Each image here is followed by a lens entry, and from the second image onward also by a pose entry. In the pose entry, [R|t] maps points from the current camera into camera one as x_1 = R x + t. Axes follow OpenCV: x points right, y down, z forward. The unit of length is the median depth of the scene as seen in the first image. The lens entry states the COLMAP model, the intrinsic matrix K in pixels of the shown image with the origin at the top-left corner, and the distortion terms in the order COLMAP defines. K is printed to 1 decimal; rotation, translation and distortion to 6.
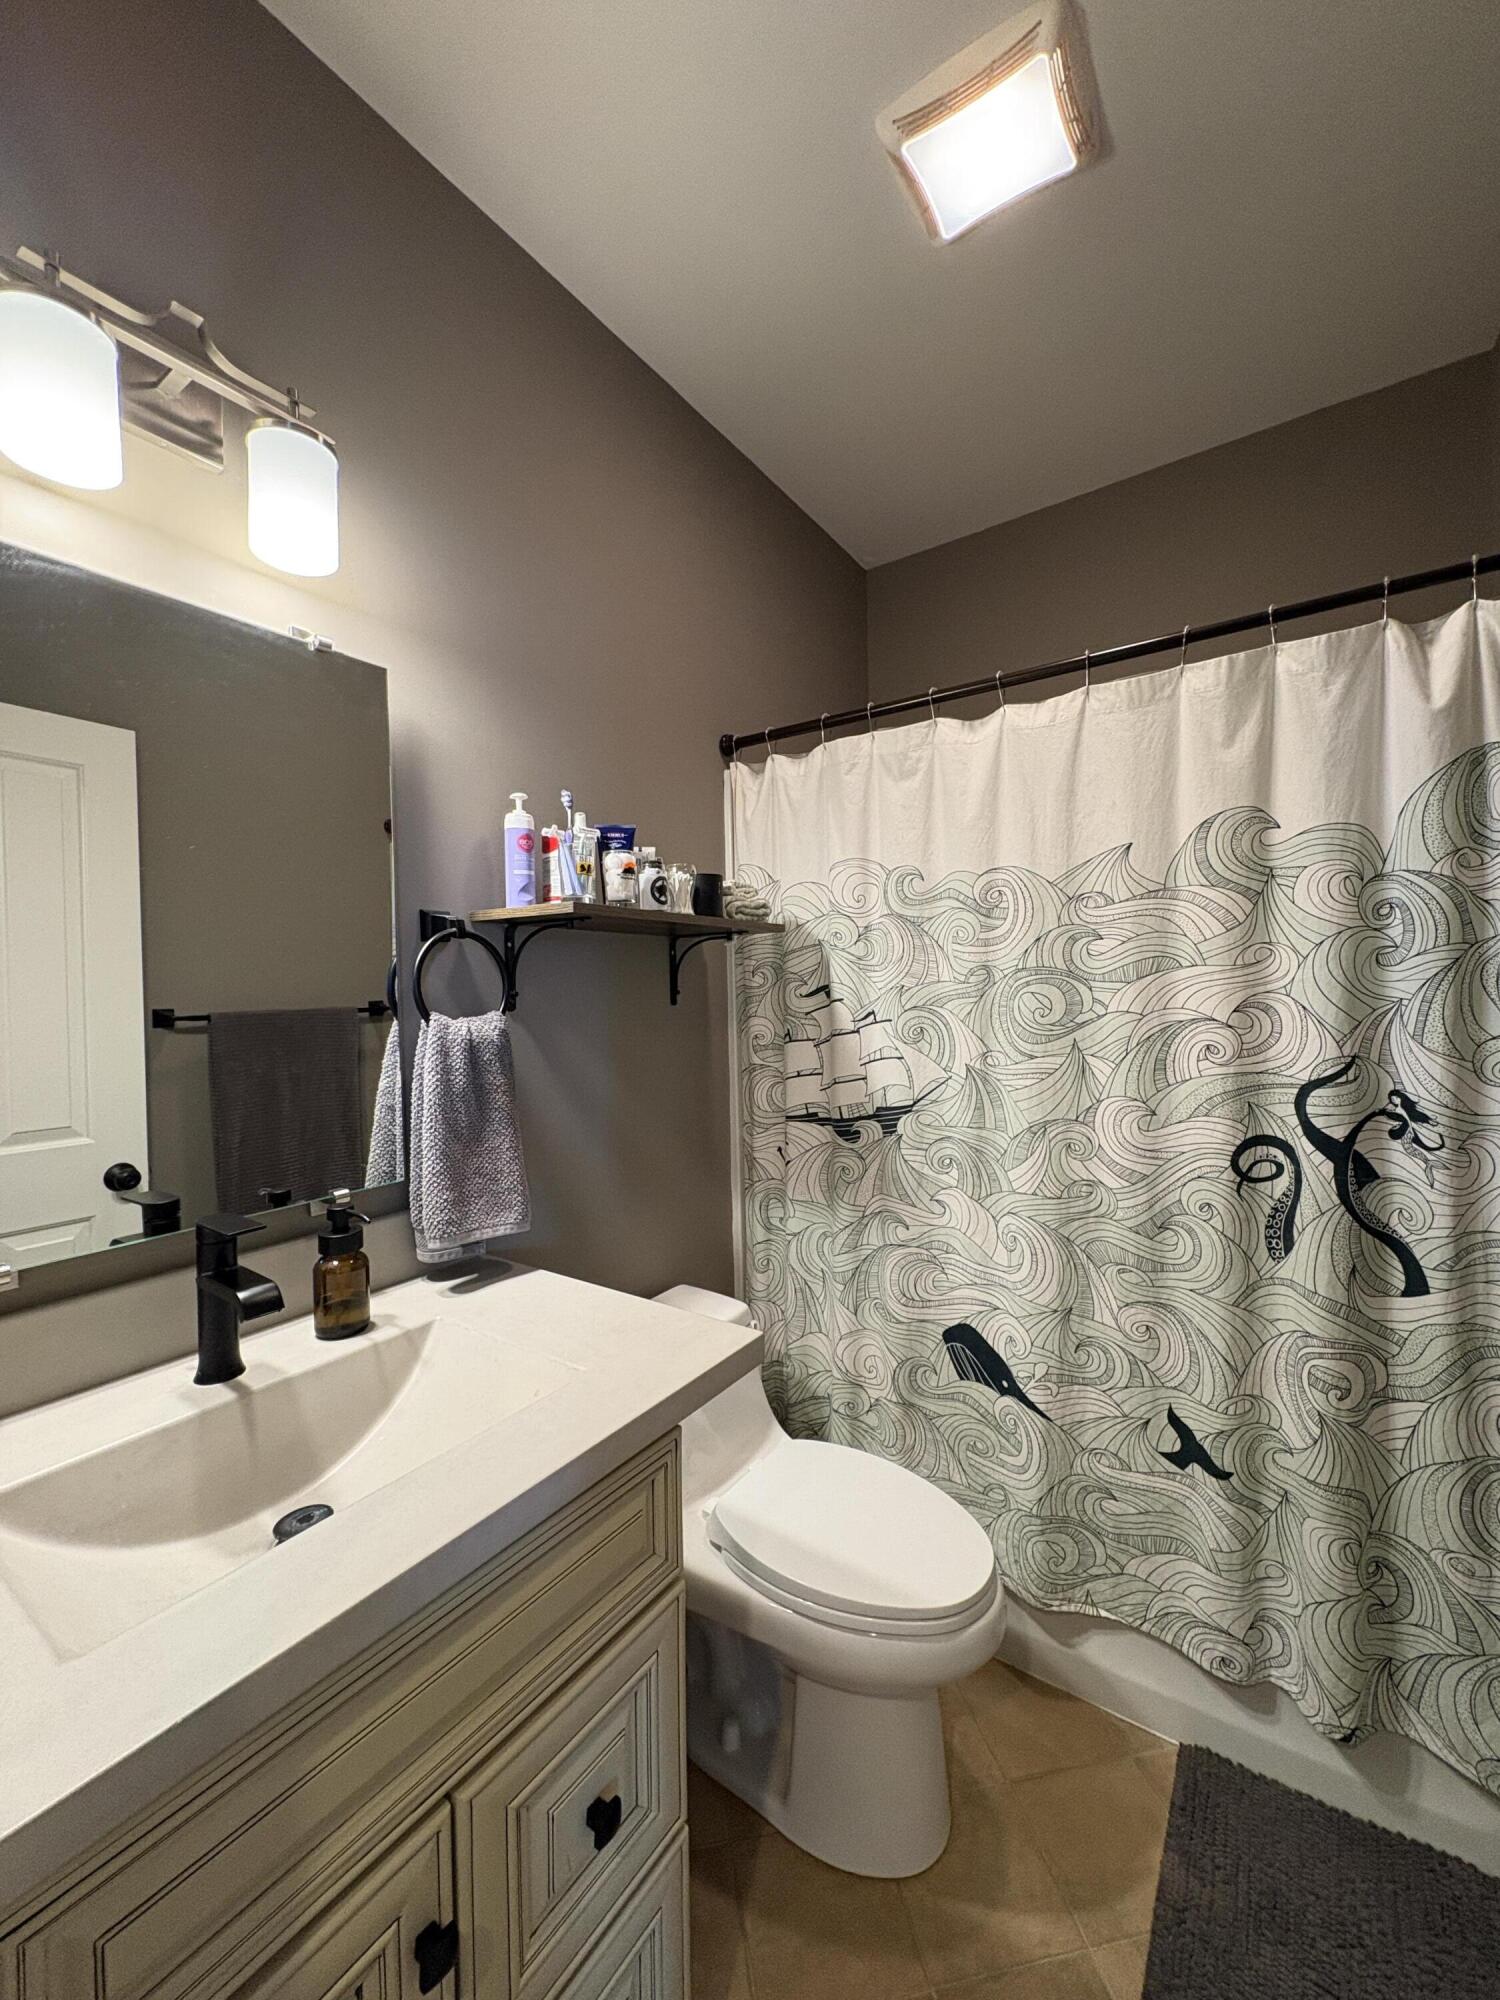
lens RADIAL K [[795.8, 0, 752.7], [0, 795.8, 998.2], [0, 0, 1]] dist [0.001028, 0.000039]
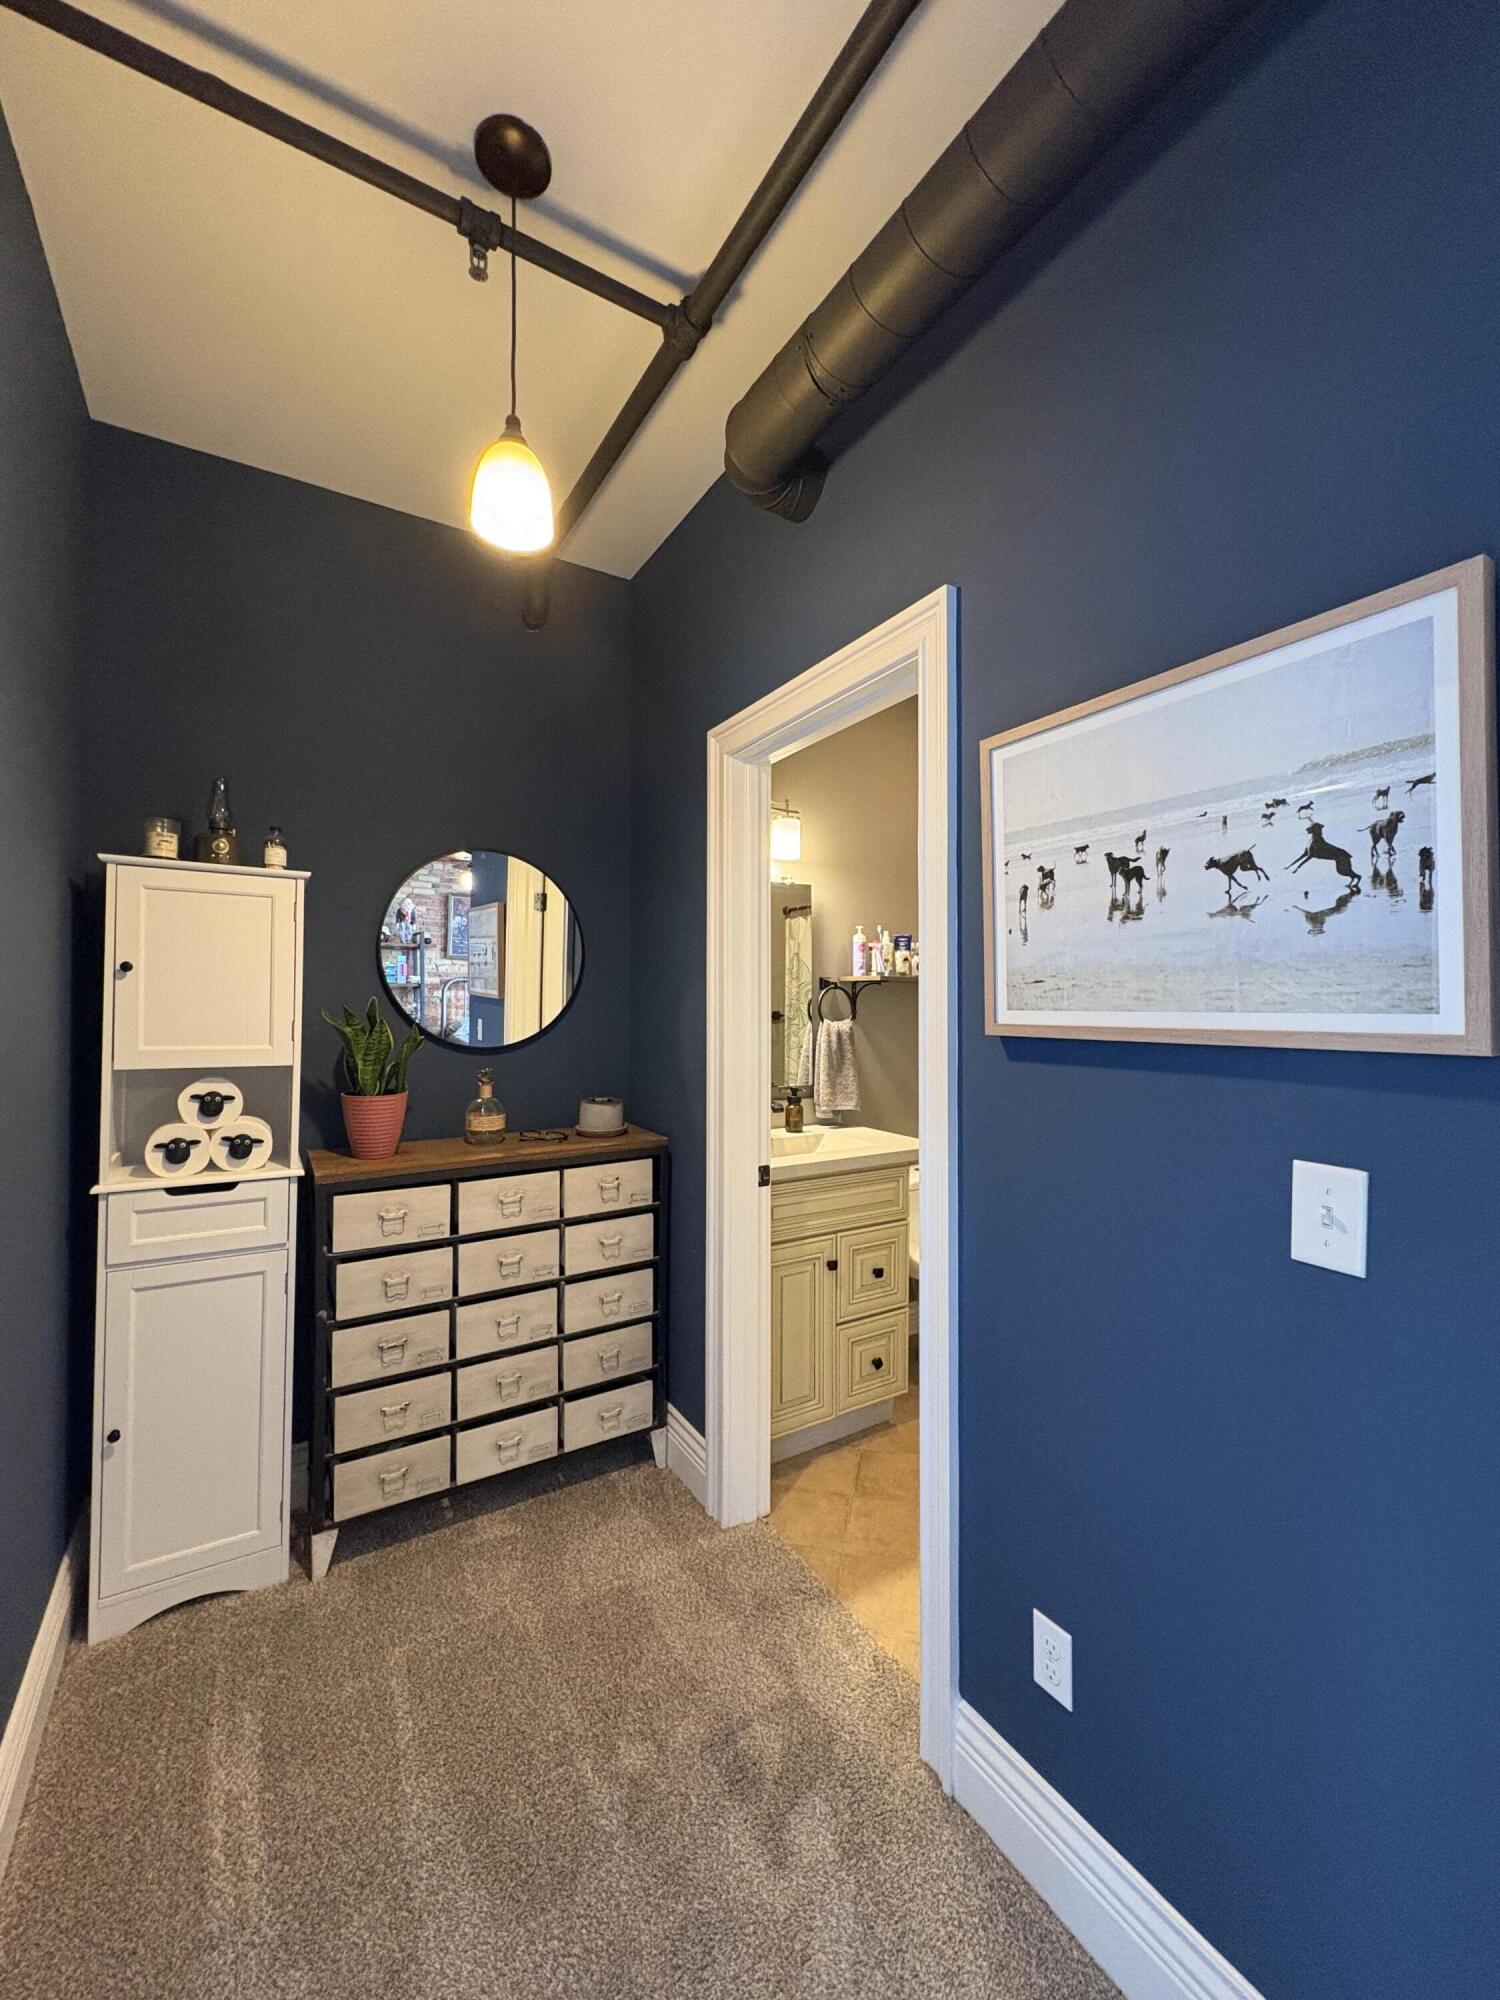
lens RADIAL K [[795.8, 0, 752.4], [0, 795.8, 992.9], [0, 0, 1]] dist [0.001028, 0.000039]
pose [[0.917704, 0.020396, -0.396742, 0.365522], [-0.028337, 0.999498, -0.014163, -0.021995], [0.396254, 0.024240, 0.917821, -1.329819]]
